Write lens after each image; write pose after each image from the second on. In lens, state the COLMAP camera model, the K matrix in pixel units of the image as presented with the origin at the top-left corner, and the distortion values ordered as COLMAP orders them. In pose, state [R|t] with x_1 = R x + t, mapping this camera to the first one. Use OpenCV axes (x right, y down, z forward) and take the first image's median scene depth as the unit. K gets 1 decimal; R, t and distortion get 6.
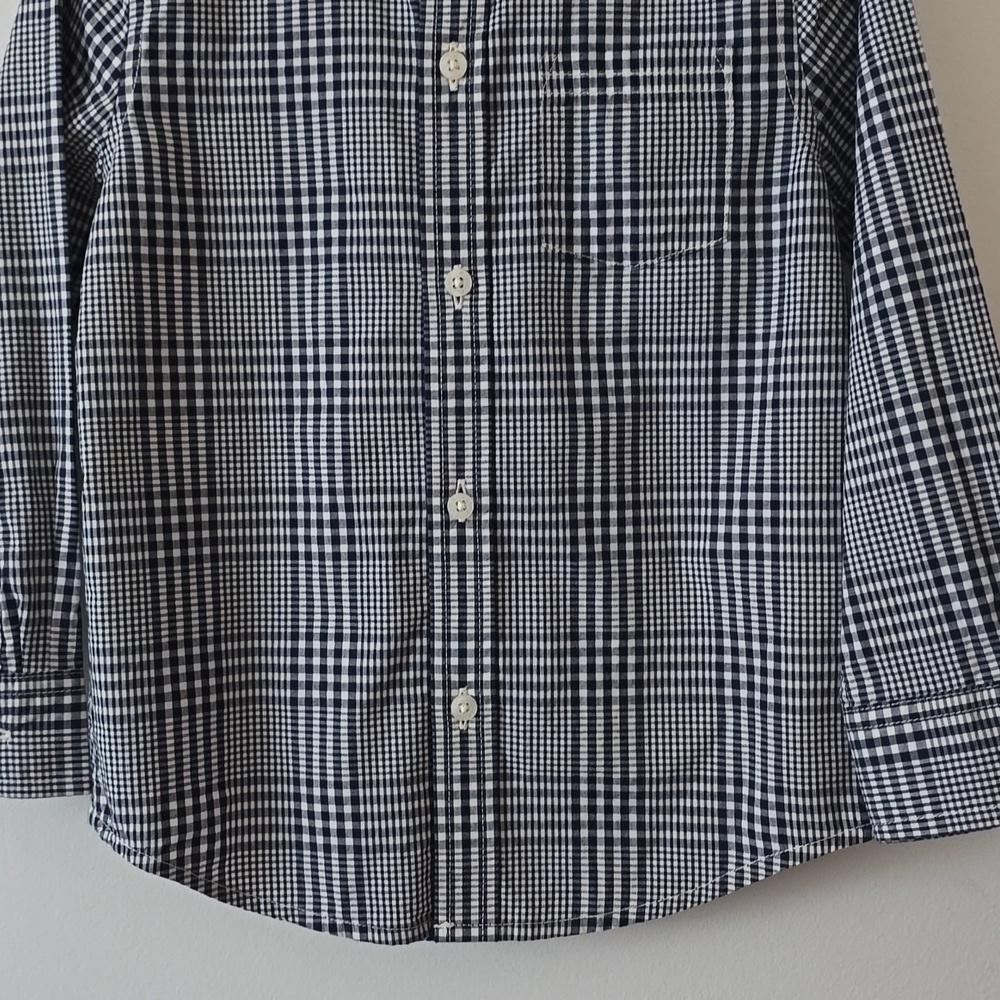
lens RADIAL K [[1497.5, 0, 500.0], [0, 1497.5, 500.0], [0, 0, 1]] dist [0.168253, -0.576258]
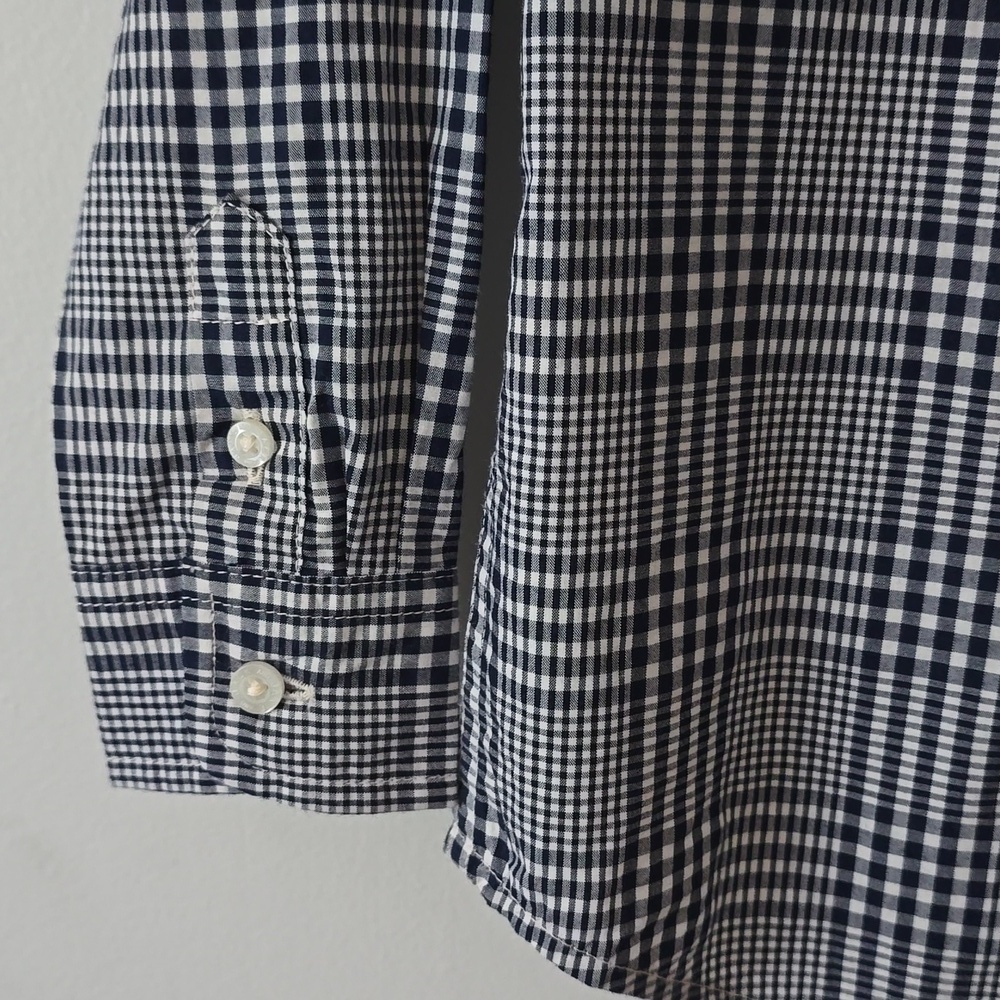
lens RADIAL K [[1497.5, 0, 500.0], [0, 1497.5, 500.0], [0, 0, 1]] dist [0.168253, -0.576258]
pose [[0.997282, 0.068348, 0.027515, -0.279925], [-0.072867, 0.970210, 0.231048, -0.024082], [-0.010904, -0.232425, 0.972553, 0.536042]]
